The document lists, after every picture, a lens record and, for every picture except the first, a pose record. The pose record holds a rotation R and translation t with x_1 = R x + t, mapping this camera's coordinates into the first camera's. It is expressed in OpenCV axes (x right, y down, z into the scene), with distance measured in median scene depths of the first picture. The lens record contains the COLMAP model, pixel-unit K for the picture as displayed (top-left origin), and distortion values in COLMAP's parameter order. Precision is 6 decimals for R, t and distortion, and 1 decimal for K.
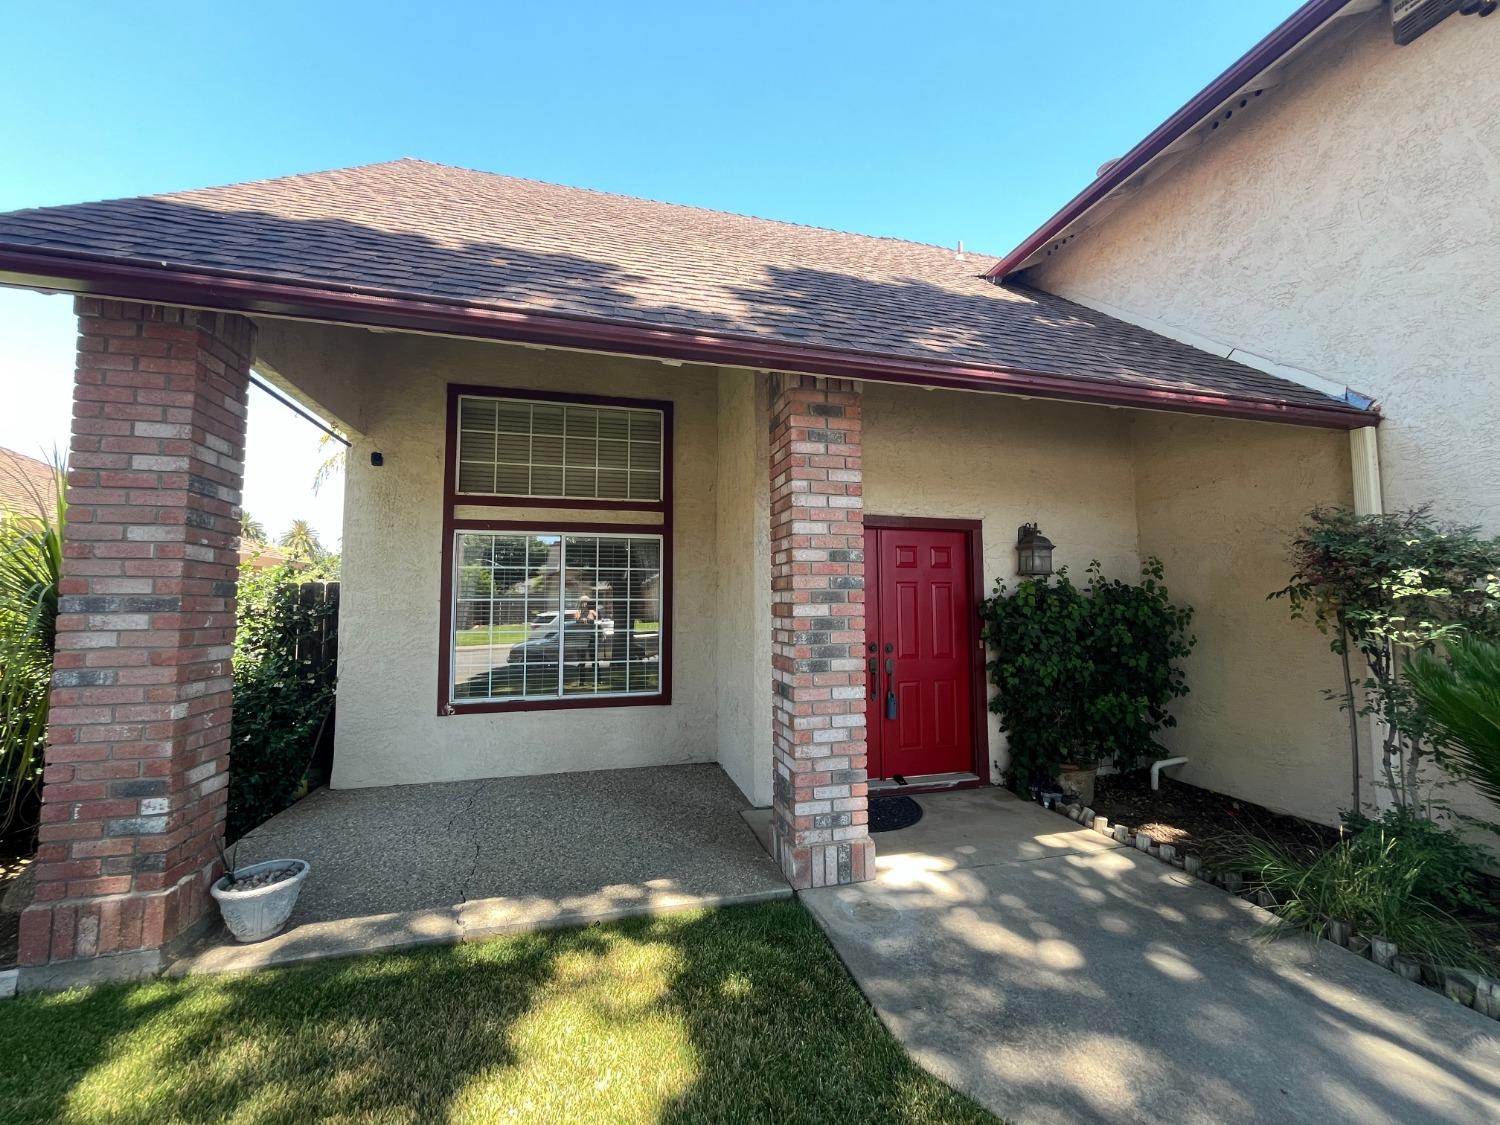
lens RADIAL K [[610.7, 0, 745.8], [0, 610.7, 558.9], [0, 0, 1]] dist [0.002330, 0.000097]
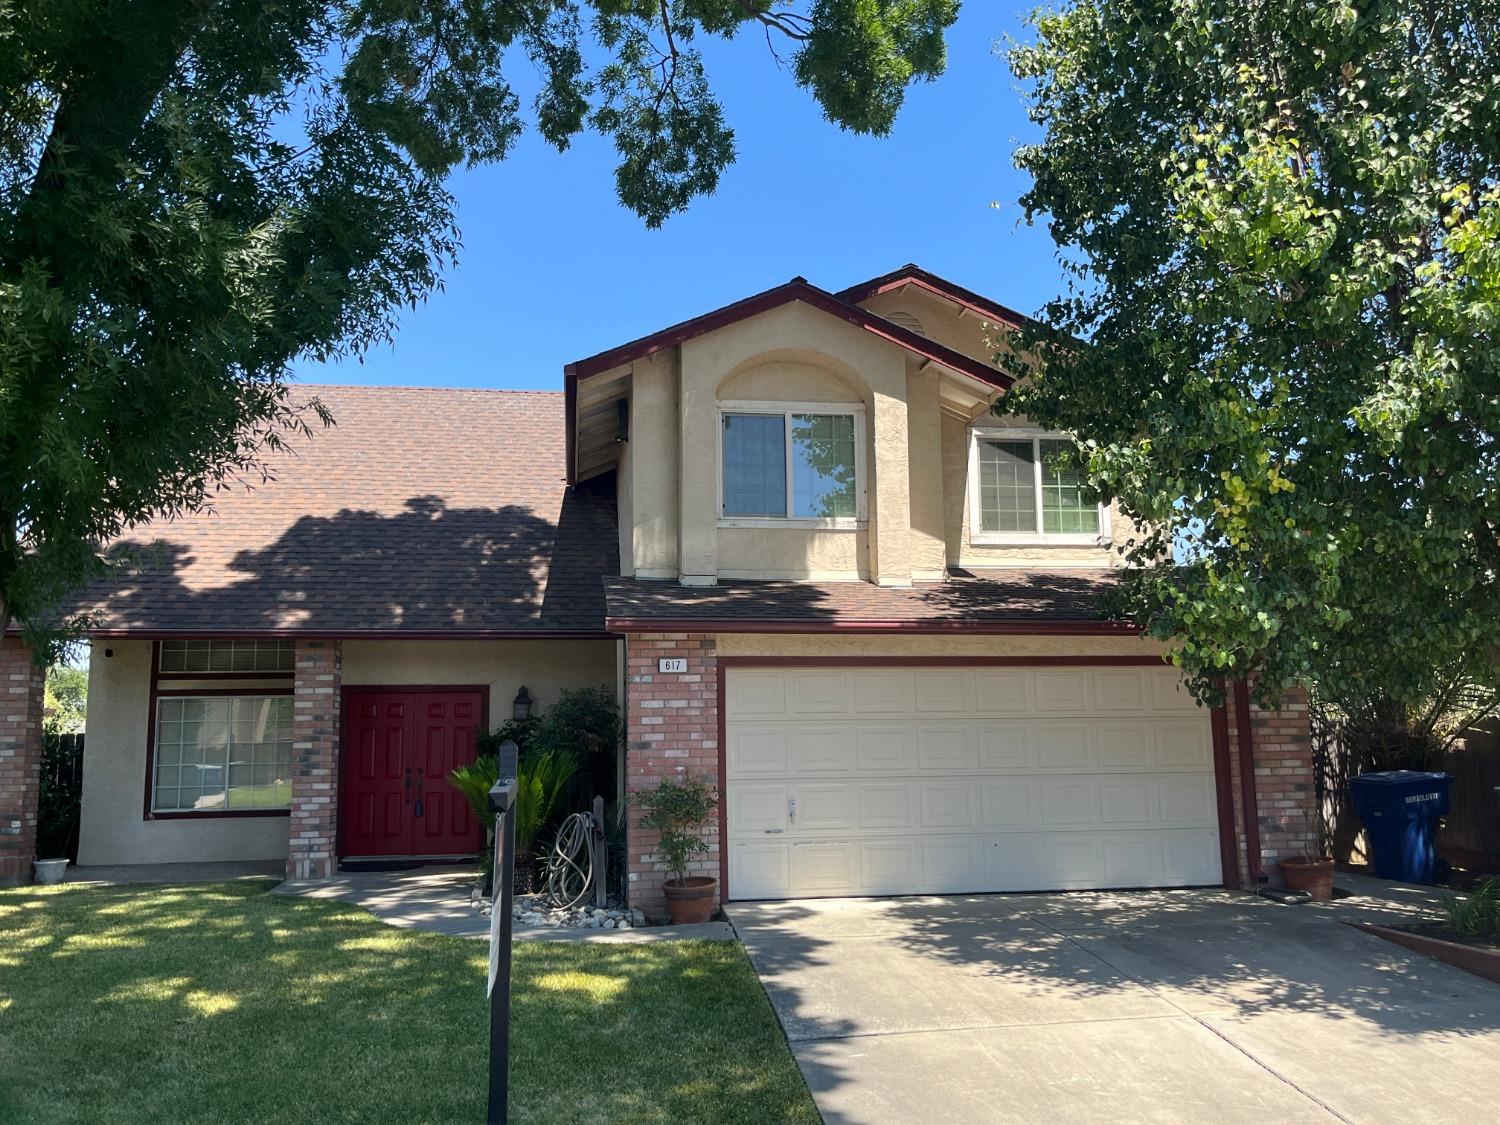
lens RADIAL K [[1252.4, 0, 753.6], [0, 1252.4, 564.9], [0, 0, 1]] dist [0.008247, -0.001798]
pose [[0.994882, -0.029138, -0.096750, 2.026639], [0.021923, 0.996956, -0.074815, -0.169890], [0.098635, 0.072312, 0.992493, -3.049840]]
